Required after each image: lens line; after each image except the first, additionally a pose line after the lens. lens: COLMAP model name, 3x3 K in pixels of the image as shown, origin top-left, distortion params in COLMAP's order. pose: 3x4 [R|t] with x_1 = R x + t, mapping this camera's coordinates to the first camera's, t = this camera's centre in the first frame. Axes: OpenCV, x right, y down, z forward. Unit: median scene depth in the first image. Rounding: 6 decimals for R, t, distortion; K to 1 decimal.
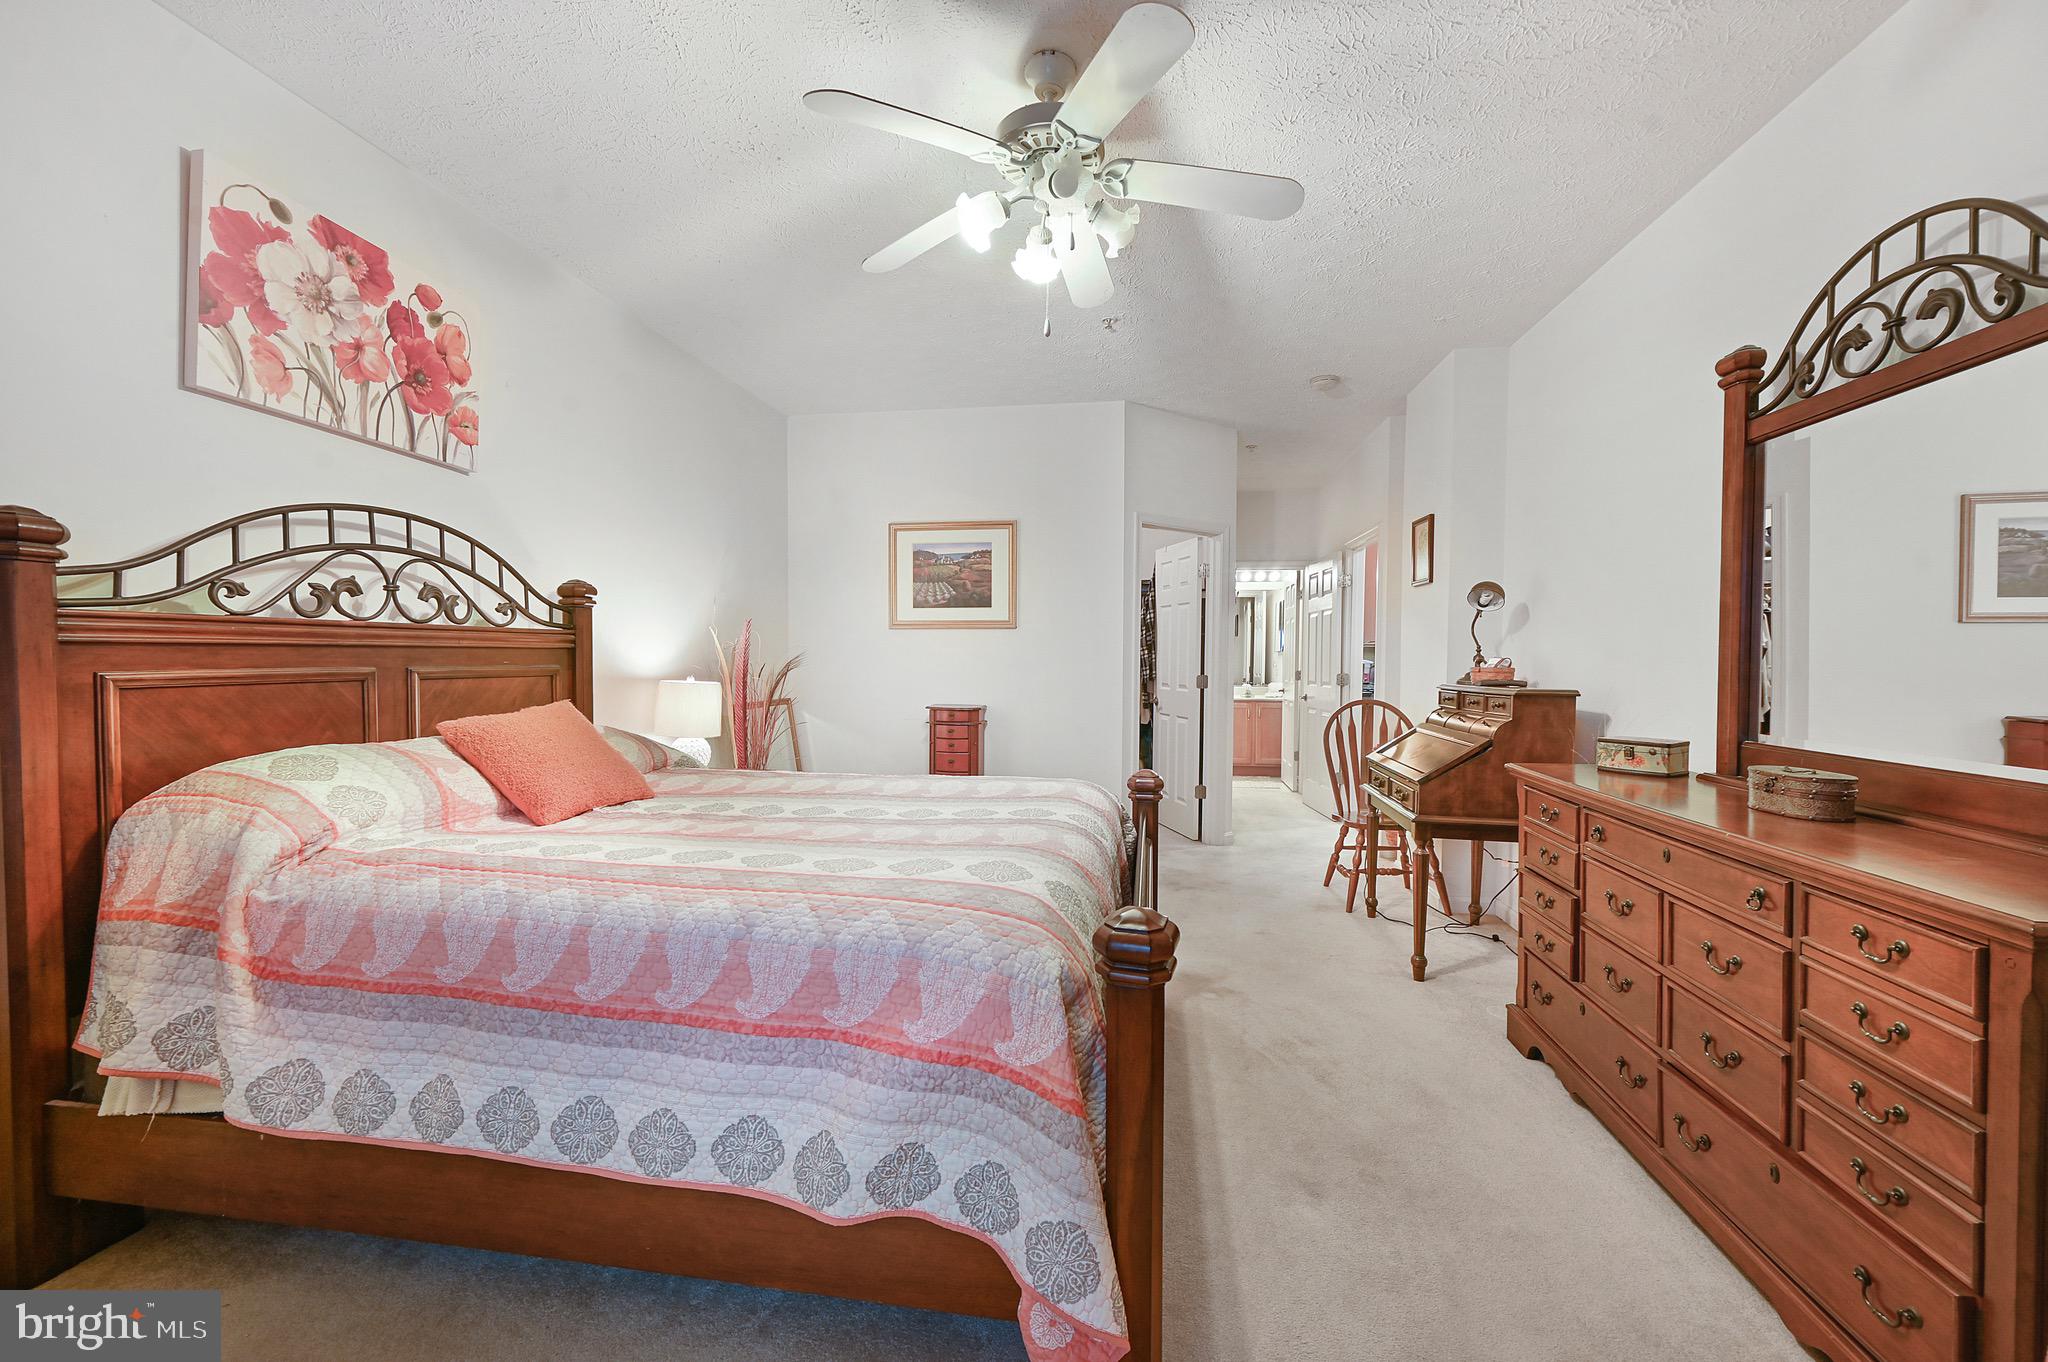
lens RADIAL K [[823.1, 0, 1018.4], [0, 823.1, 672.9], [0, 0, 1]] dist [0.000075, -0.000090]
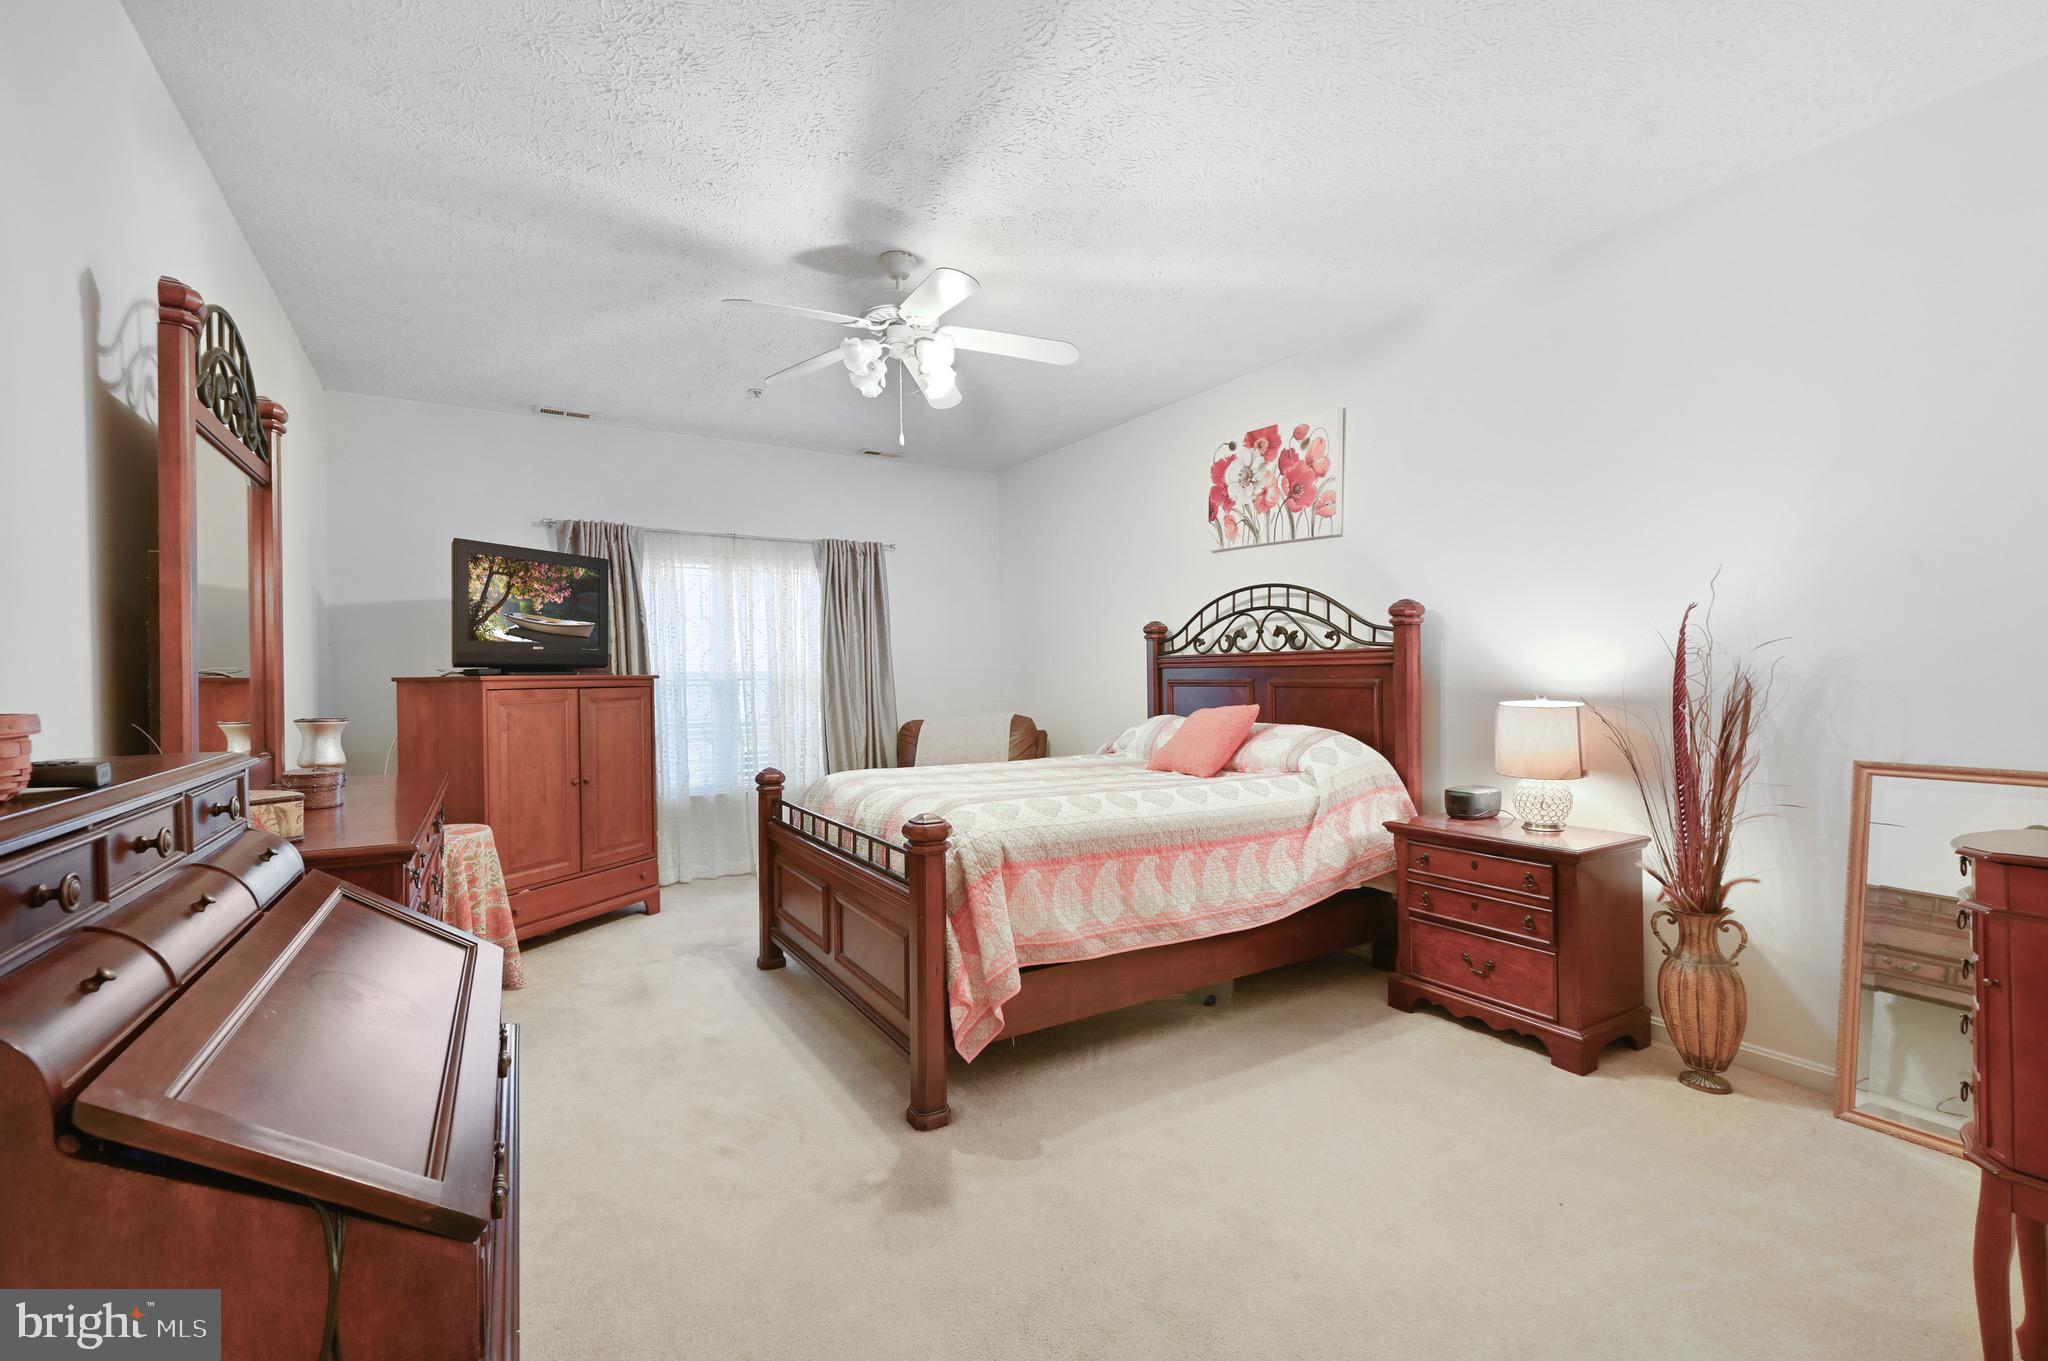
lens RADIAL K [[887.4, 0, 1024.0], [0, 887.4, 680.5], [0, 0, 1]] dist [-0.011087, -0.000060]
pose [[-0.761038, 0.006621, -0.648673, 0.768676], [-0.008877, 0.999748, 0.020620, -0.036663], [0.648646, 0.021451, -0.760788, 2.058562]]
